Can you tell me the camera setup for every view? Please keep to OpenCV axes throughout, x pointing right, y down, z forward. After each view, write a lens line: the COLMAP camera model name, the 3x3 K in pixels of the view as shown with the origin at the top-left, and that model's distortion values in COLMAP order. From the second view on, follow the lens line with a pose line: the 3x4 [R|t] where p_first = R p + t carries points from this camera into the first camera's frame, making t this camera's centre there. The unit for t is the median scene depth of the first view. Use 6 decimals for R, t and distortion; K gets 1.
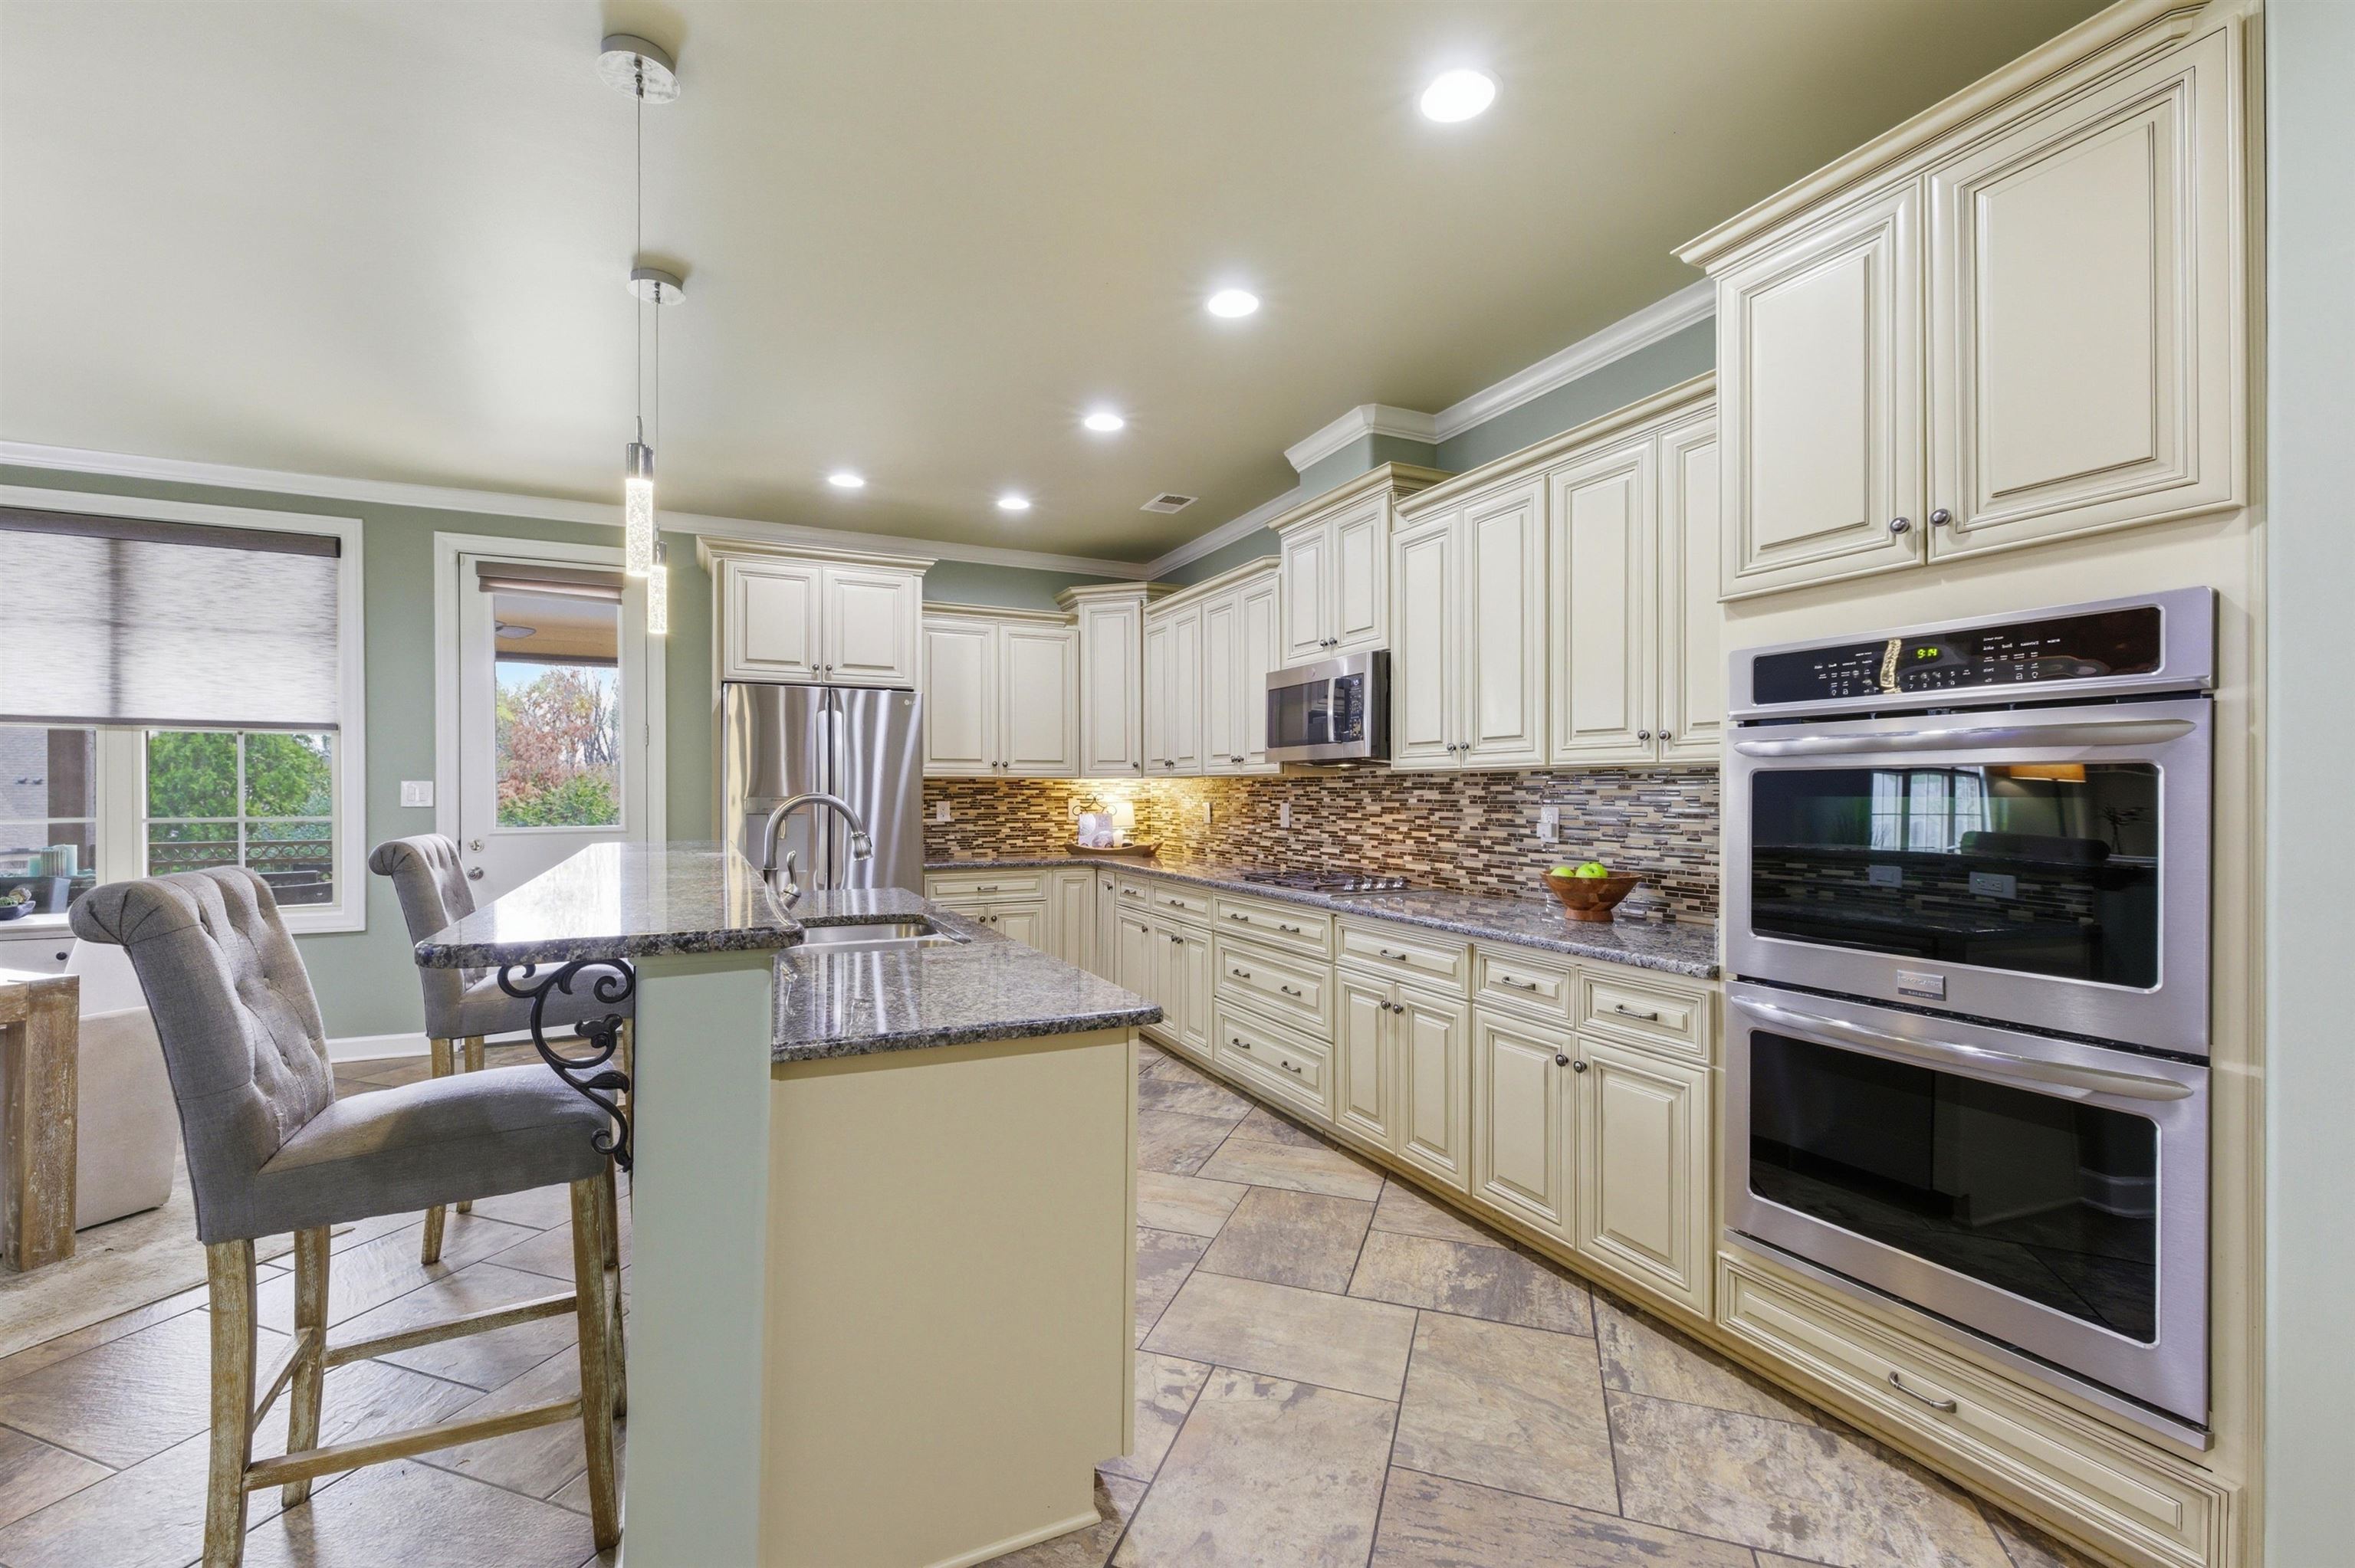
lens RADIAL K [[985.3, 0, 1177.6], [0, 985.3, 788.4], [0, 0, 1]] dist [0.000371, -0.000411]
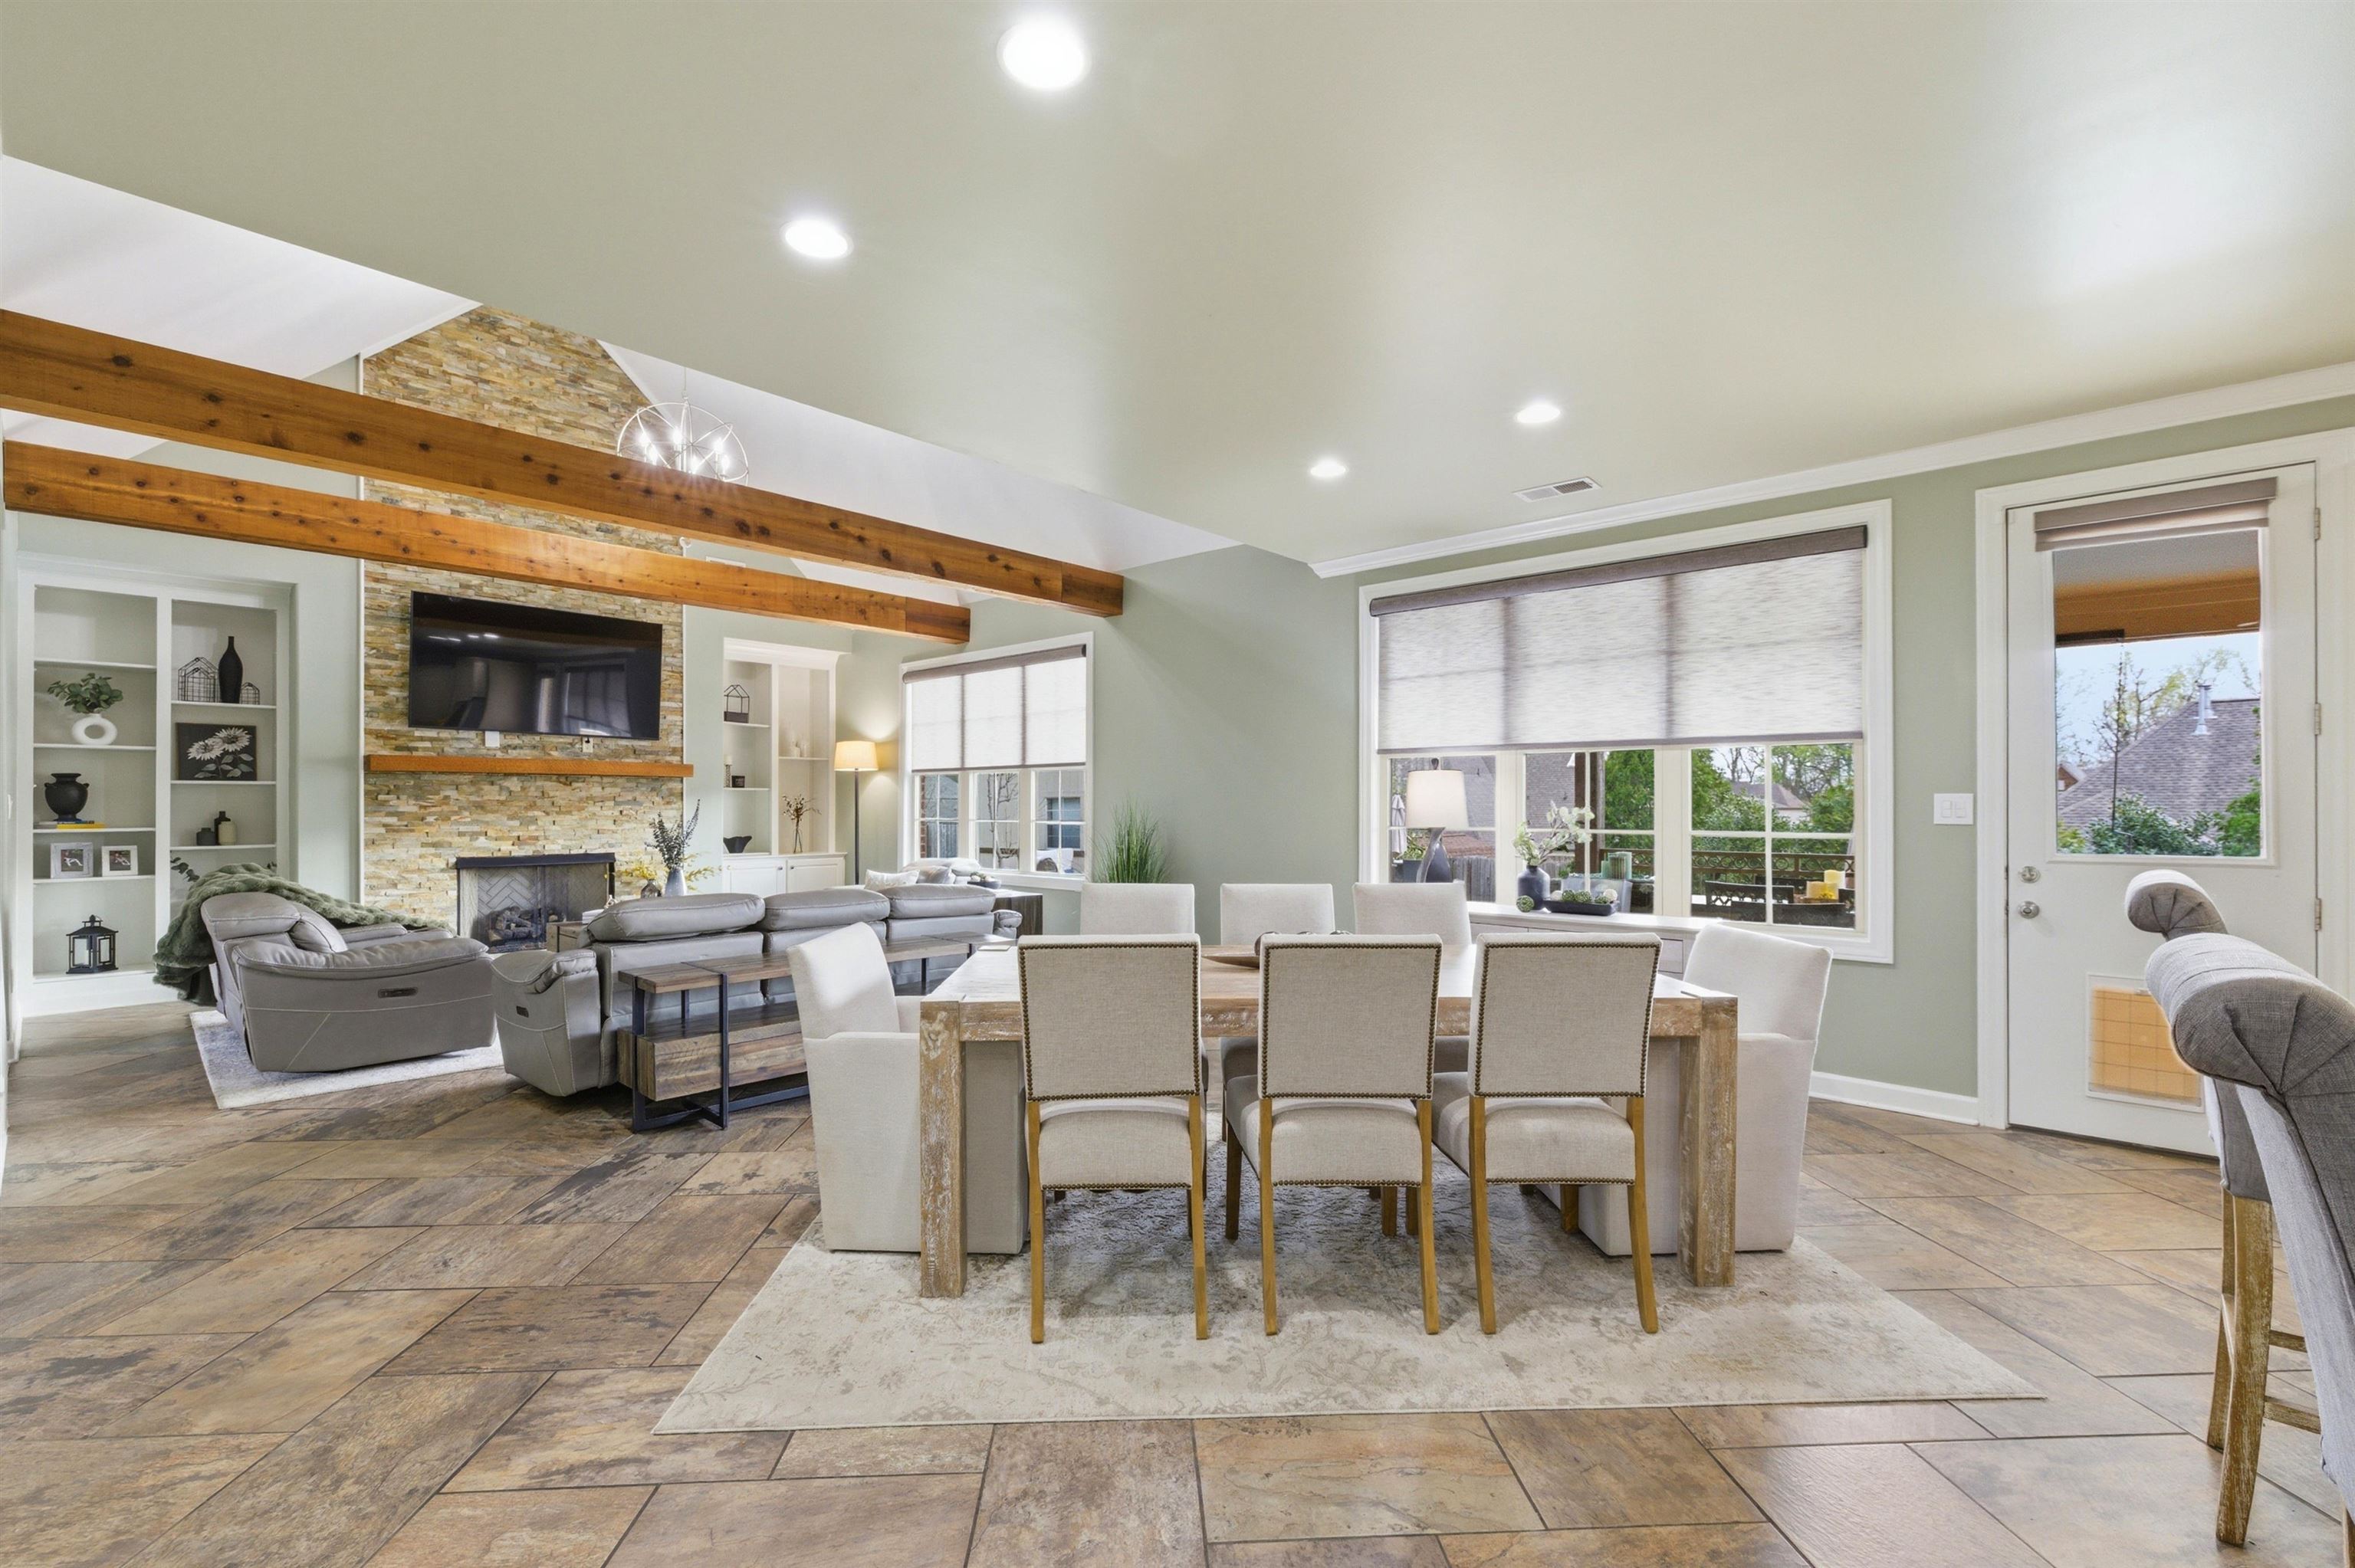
lens RADIAL K [[985.3, 0, 1172.7], [0, 985.3, 798.2], [0, 0, 1]] dist [0.000371, -0.000411]
pose [[0.368044, -0.005232, -0.929794, -0.146793], [0.000705, 0.999985, -0.005348, 0.000260], [0.929808, 0.001313, 0.368042, 0.045939]]
